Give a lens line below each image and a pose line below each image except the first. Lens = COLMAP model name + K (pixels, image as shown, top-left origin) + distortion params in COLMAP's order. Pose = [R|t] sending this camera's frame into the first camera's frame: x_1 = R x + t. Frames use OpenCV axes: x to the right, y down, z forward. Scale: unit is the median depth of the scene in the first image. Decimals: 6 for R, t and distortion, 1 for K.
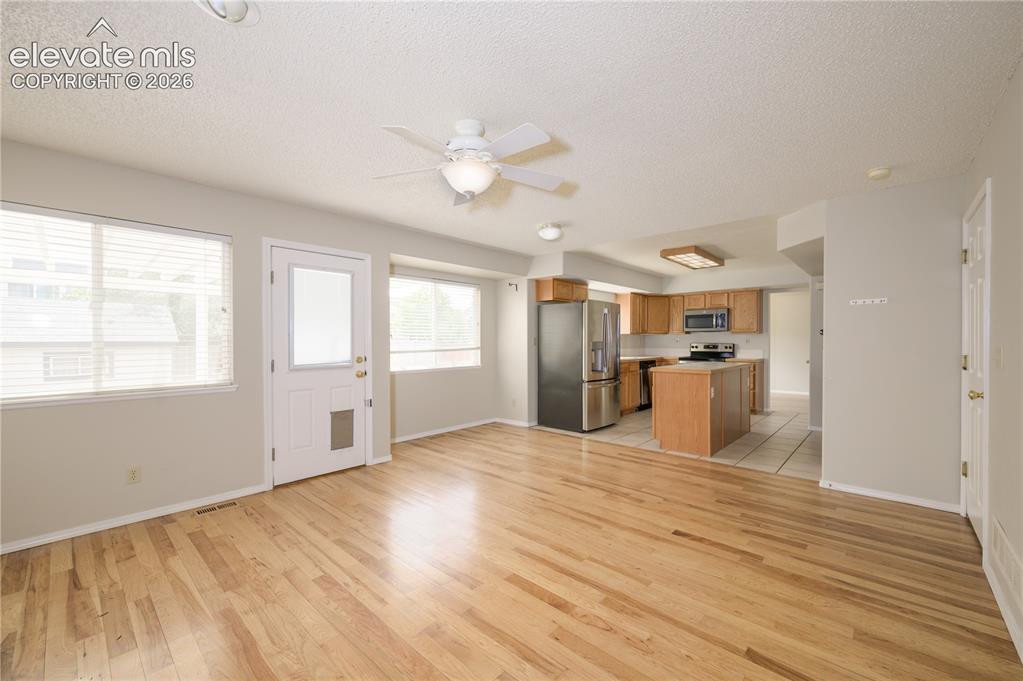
lens RADIAL K [[396.3, 0, 497.9], [0, 396.3, 341.3], [0, 0, 1]] dist [-0.005416, 0.000081]
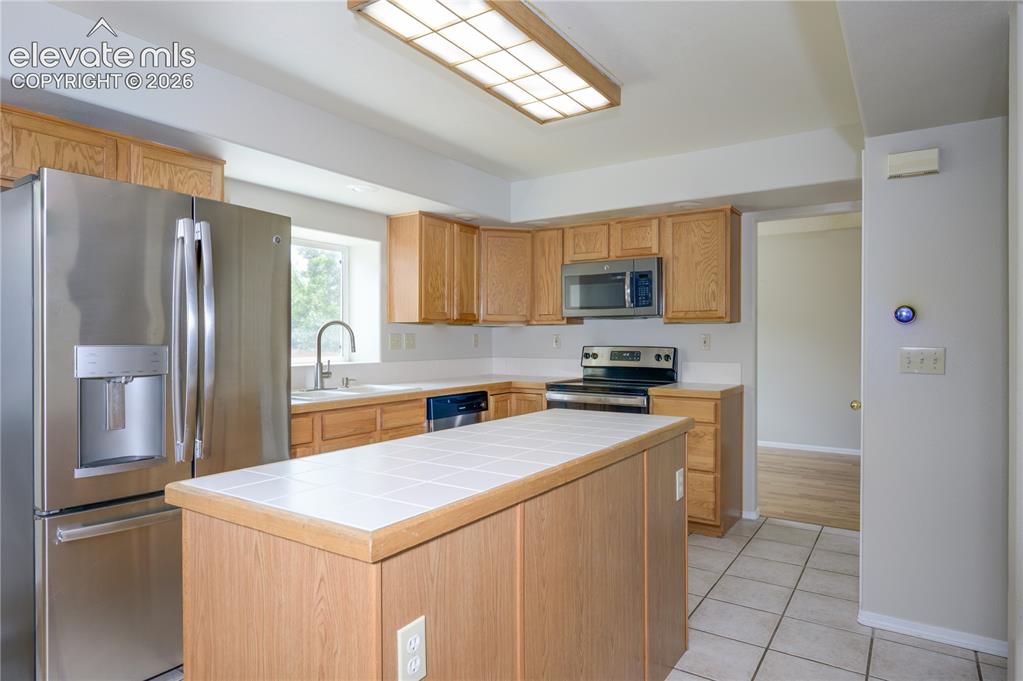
lens RADIAL K [[609.3, 0, 513.1], [0, 609.3, 341.1], [0, 0, 1]] dist [0.029213, 0.000719]
pose [[0.975524, -0.005451, 0.219826, 0.301775], [0.002339, 0.999893, 0.014415, -0.010383], [-0.219881, -0.013548, 0.975433, 0.435089]]
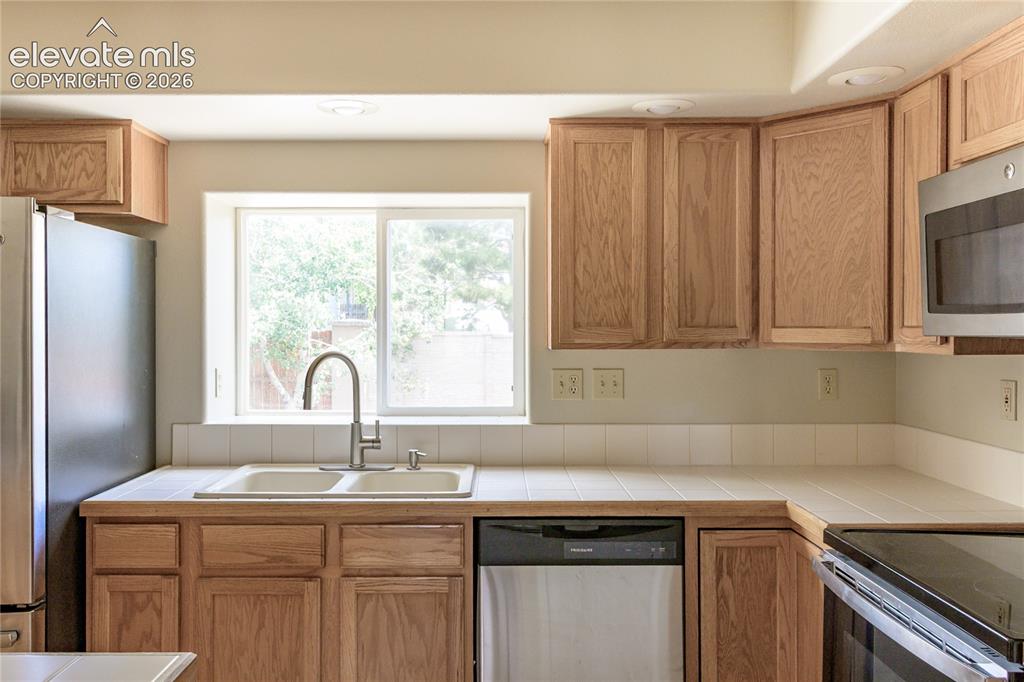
lens RADIAL K [[818.1, 0, 477.8], [0, 818.1, 344.6], [0, 0, 1]] dist [-0.002039, 0.001999]
pose [[0.706357, 0.005249, -0.707837, 0.673612], [0.006318, 0.999886, 0.013721, -0.034268], [0.707828, -0.014164, 0.706243, 0.833142]]
